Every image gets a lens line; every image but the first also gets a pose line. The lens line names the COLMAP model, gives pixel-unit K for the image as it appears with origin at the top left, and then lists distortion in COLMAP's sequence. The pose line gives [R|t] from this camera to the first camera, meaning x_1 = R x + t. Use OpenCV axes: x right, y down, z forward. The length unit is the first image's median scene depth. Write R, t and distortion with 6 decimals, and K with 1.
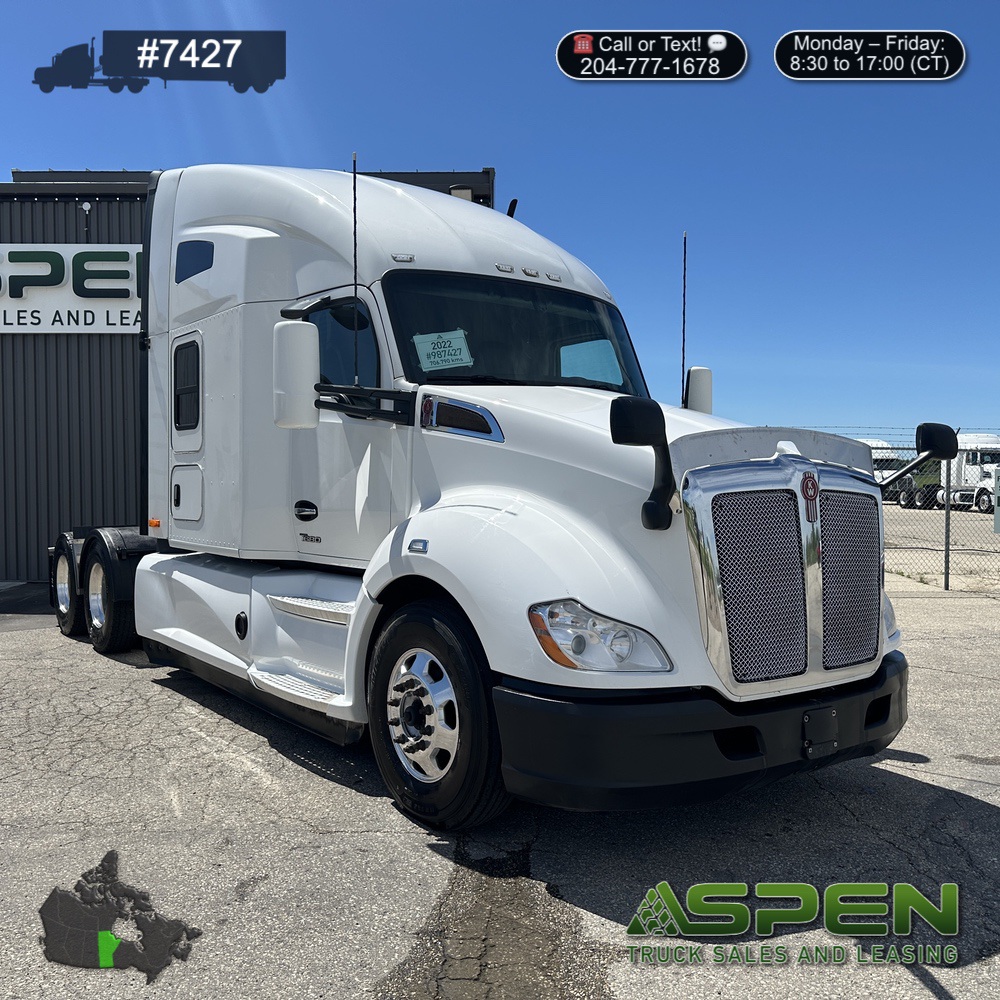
lens RADIAL K [[969.3, 0, 500.0], [0, 969.3, 500.0], [0, 0, 1]] dist [0.105292, -0.172957]
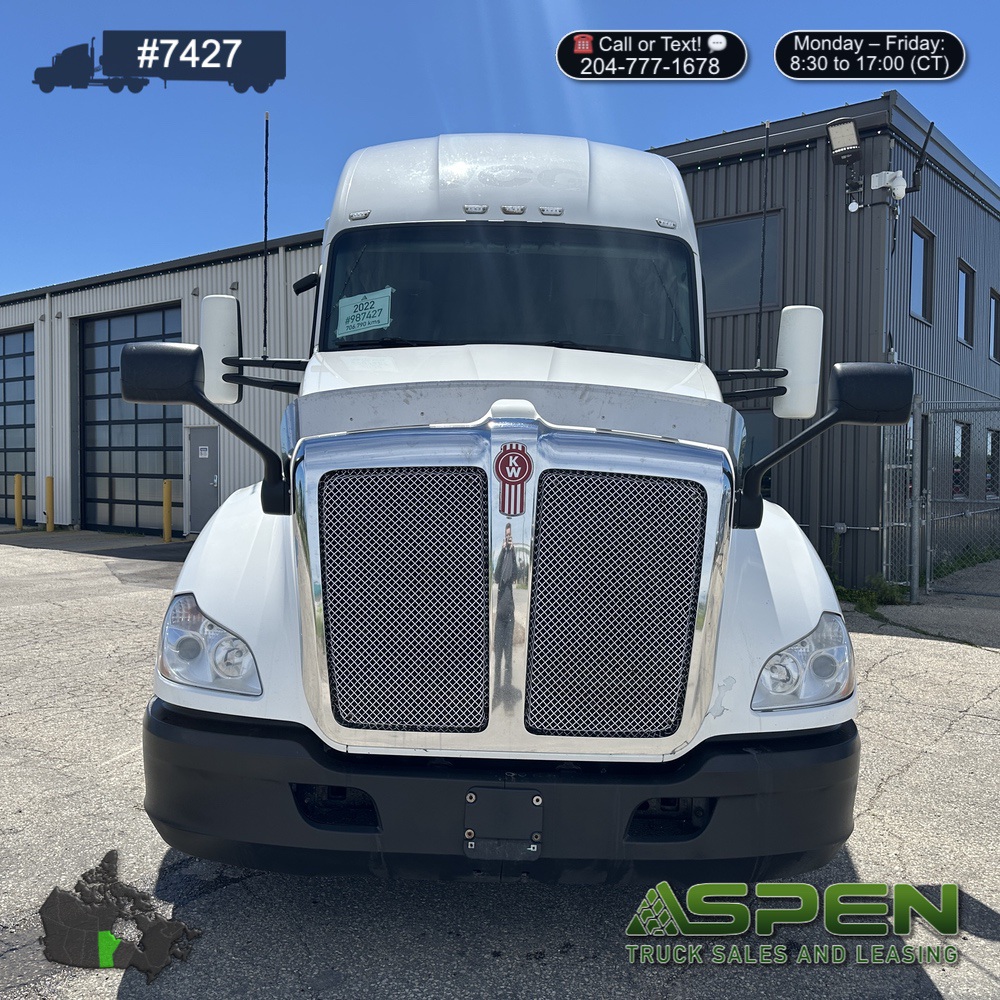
lens RADIAL K [[969.3, 0, 500.0], [0, 969.3, 500.0], [0, 0, 1]] dist [0.105292, -0.172957]
pose [[0.780052, 0.030986, -0.624946, 0.603146], [-0.027428, 0.999506, 0.015321, 0.001234], [0.625113, 0.005190, 0.780517, 0.377489]]
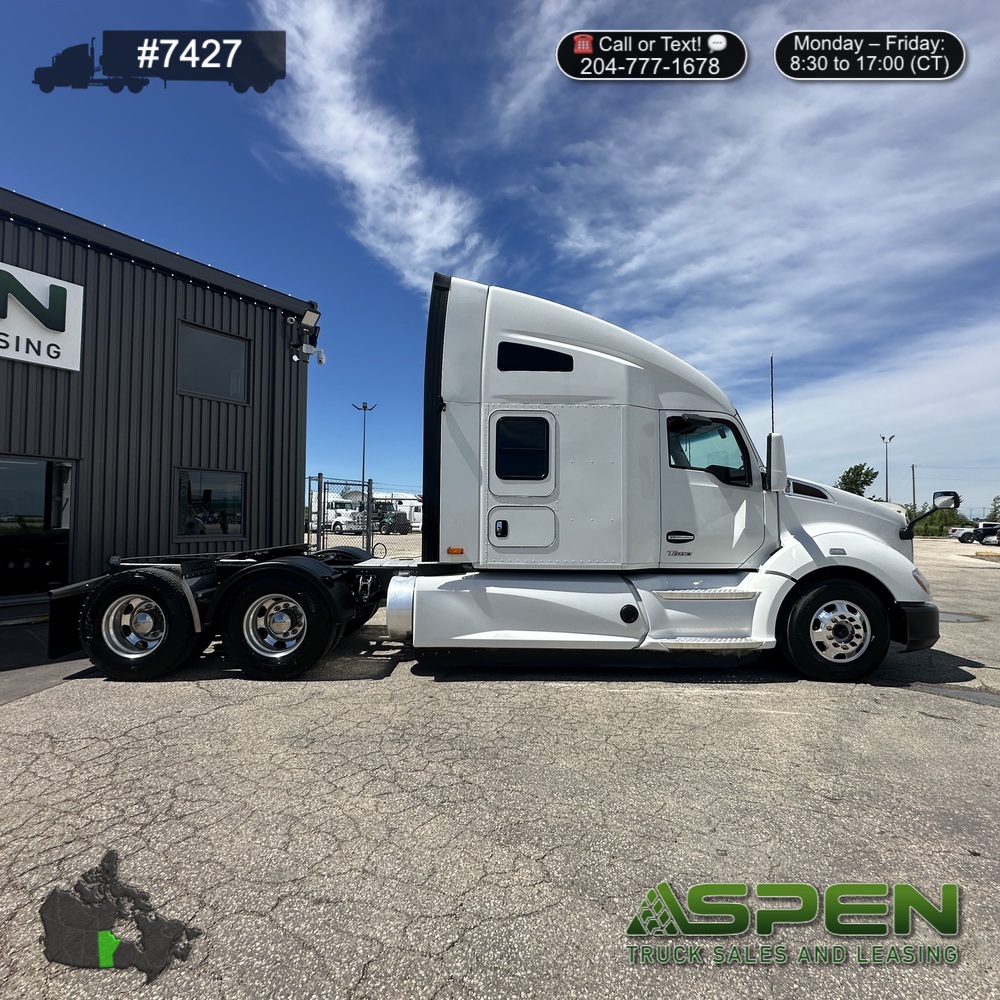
lens RADIAL K [[543.4, 0, 515.9], [0, 543.4, 515.2], [0, 0, 1]] dist [-0.025063, 0.001895]
pose [[0.624757, 0.005307, 0.780801, -1.224865], [0.013476, 0.999755, -0.017578, -0.015649], [-0.780703, 0.021504, 0.624532, 0.715589]]
